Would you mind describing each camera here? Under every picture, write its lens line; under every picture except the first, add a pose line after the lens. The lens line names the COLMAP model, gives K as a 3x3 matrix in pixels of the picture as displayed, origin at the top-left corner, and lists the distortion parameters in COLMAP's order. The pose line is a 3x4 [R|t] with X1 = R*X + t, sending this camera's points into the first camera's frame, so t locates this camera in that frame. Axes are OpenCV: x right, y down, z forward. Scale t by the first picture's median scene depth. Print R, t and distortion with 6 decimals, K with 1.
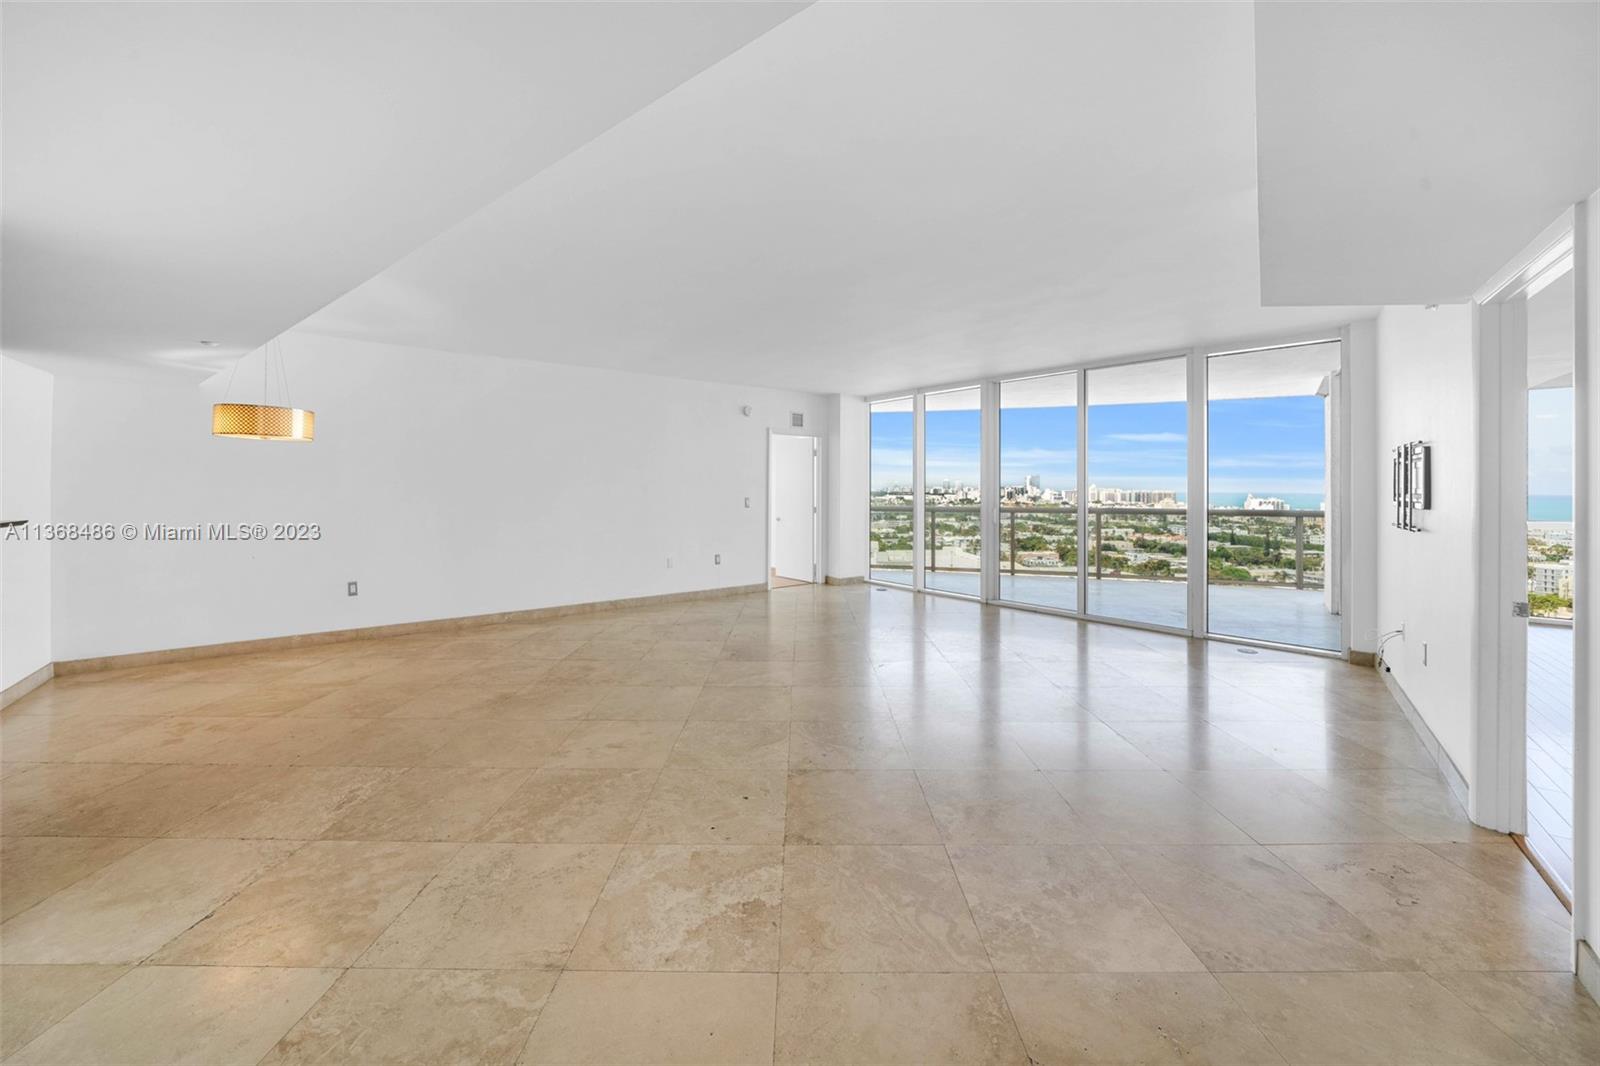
lens RADIAL K [[592.9, 0, 799.6], [0, 592.9, 506.2], [0, 0, 1]] dist [-0.011811, 0.000055]
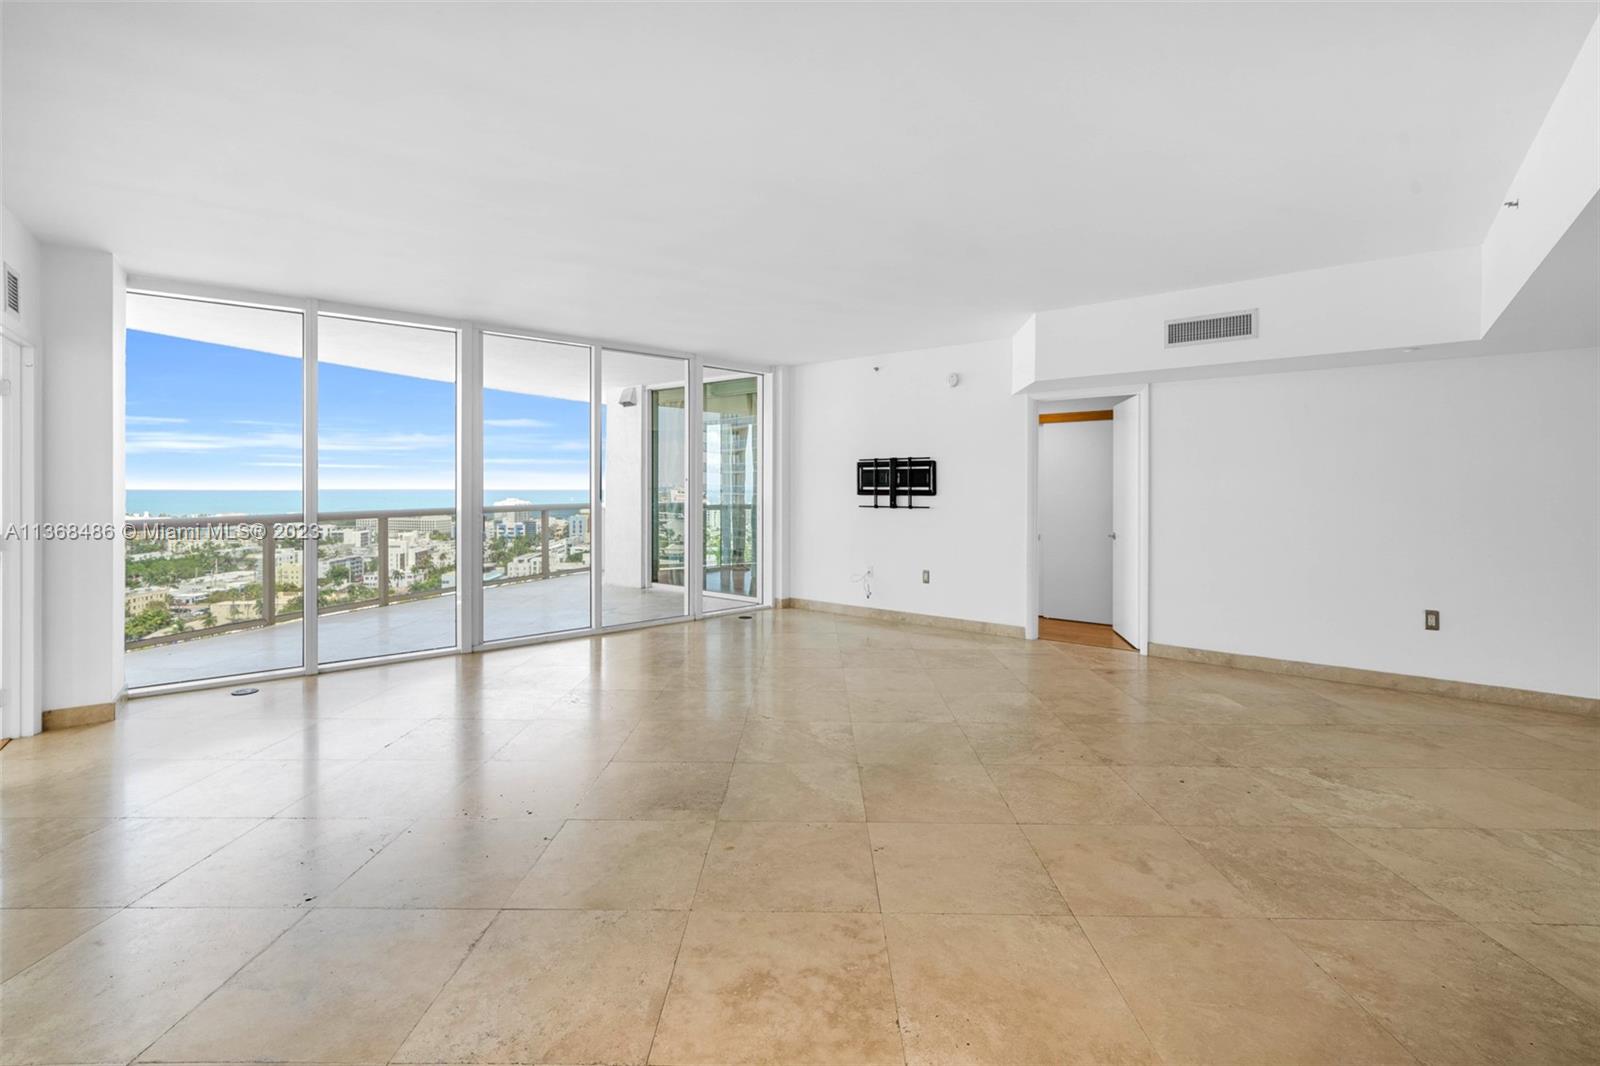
lens RADIAL K [[722.4, 0, 800.0], [0, 722.4, 533.0], [0, 0, 1]] dist [-0.000376, 0.005602]
pose [[0.010221, -0.068320, 0.997611, -1.194267], [0.029745, 0.997243, 0.067990, -0.042140], [-0.999505, 0.028979, 0.012225, 1.471658]]
